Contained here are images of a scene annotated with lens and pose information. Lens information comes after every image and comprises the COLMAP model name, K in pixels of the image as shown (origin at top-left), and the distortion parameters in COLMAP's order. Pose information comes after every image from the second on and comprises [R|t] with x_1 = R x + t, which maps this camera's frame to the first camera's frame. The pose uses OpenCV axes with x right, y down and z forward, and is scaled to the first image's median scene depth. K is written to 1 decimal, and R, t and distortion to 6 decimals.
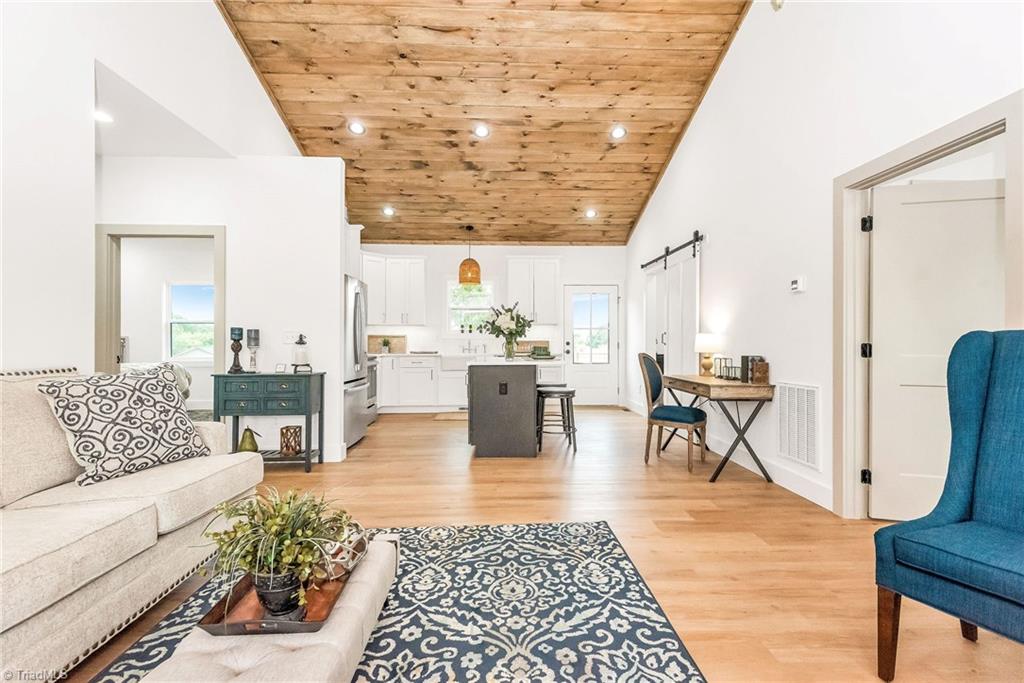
lens RADIAL K [[460.7, 0, 511.8], [0, 460.7, 342.7], [0, 0, 1]] dist [0.037494, -0.021287]
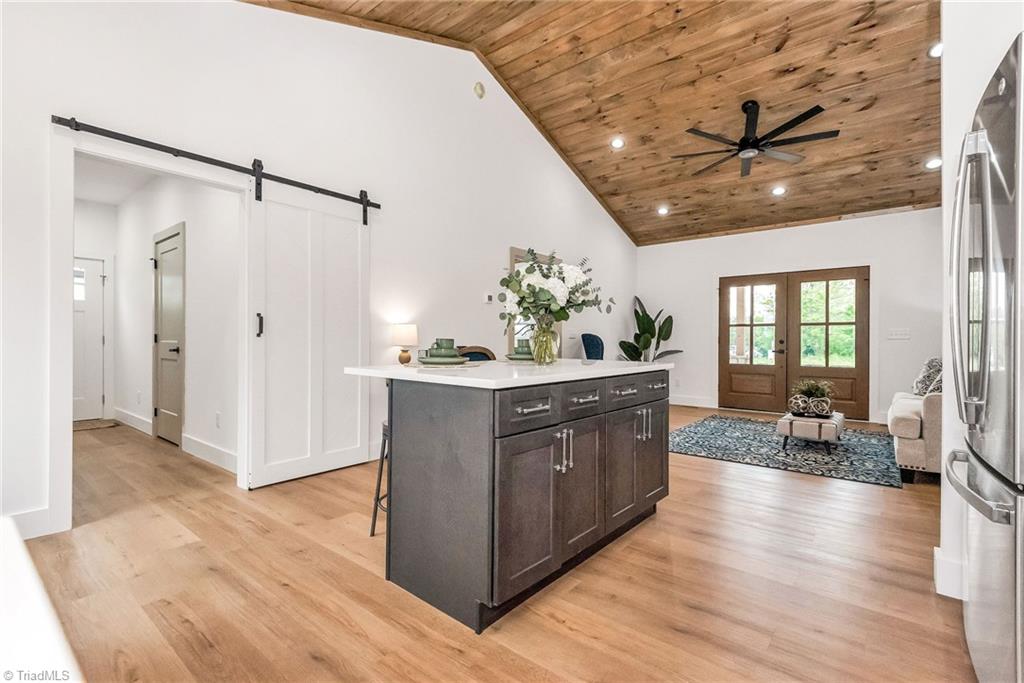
lens RADIAL K [[464.9, 0, 512.0], [0, 464.9, 341.5], [0, 0, 1]] dist [0.035472, -0.022069]
pose [[-0.750076, -0.005489, 0.661329, -0.583894], [-0.003514, 0.999985, 0.004314, 0.016290], [-0.661343, 0.000912, -0.750083, 2.669541]]
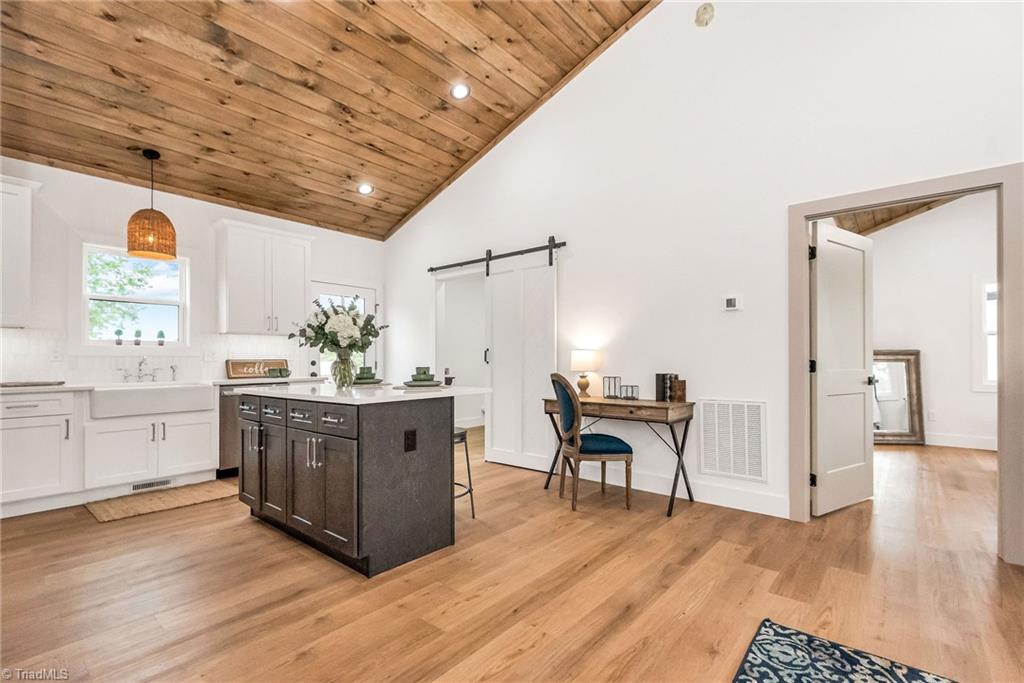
lens RADIAL K [[464.1, 0, 511.9], [0, 464.1, 357.5], [0, 0, 1]] dist [0.033818, -0.015757]
pose [[0.673563, 0.002693, 0.739125, -0.598526], [0.005382, 0.999949, -0.008548, 0.002285], [-0.739111, 0.009735, 0.673514, 0.848550]]
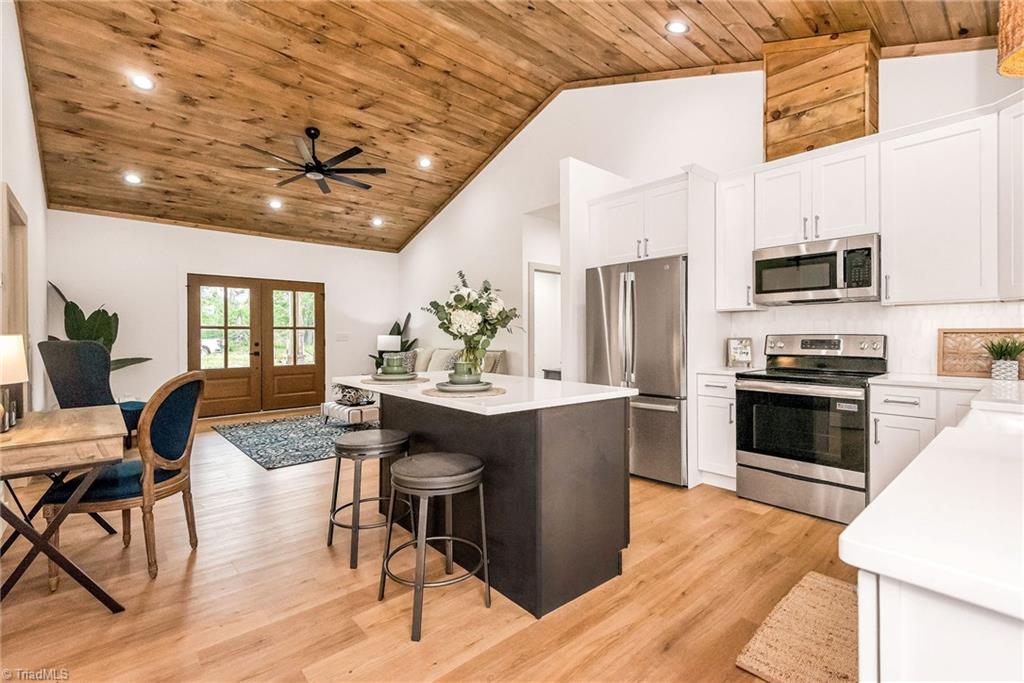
lens RADIAL K [[460.7, 0, 511.8], [0, 460.7, 342.7], [0, 0, 1]] dist [0.037494, -0.021287]
pose [[-0.771479, 0.012585, -0.636130, 0.577955], [-0.001649, 0.999761, 0.021779, -0.046611], [0.636253, 0.017851, -0.771274, 2.766288]]
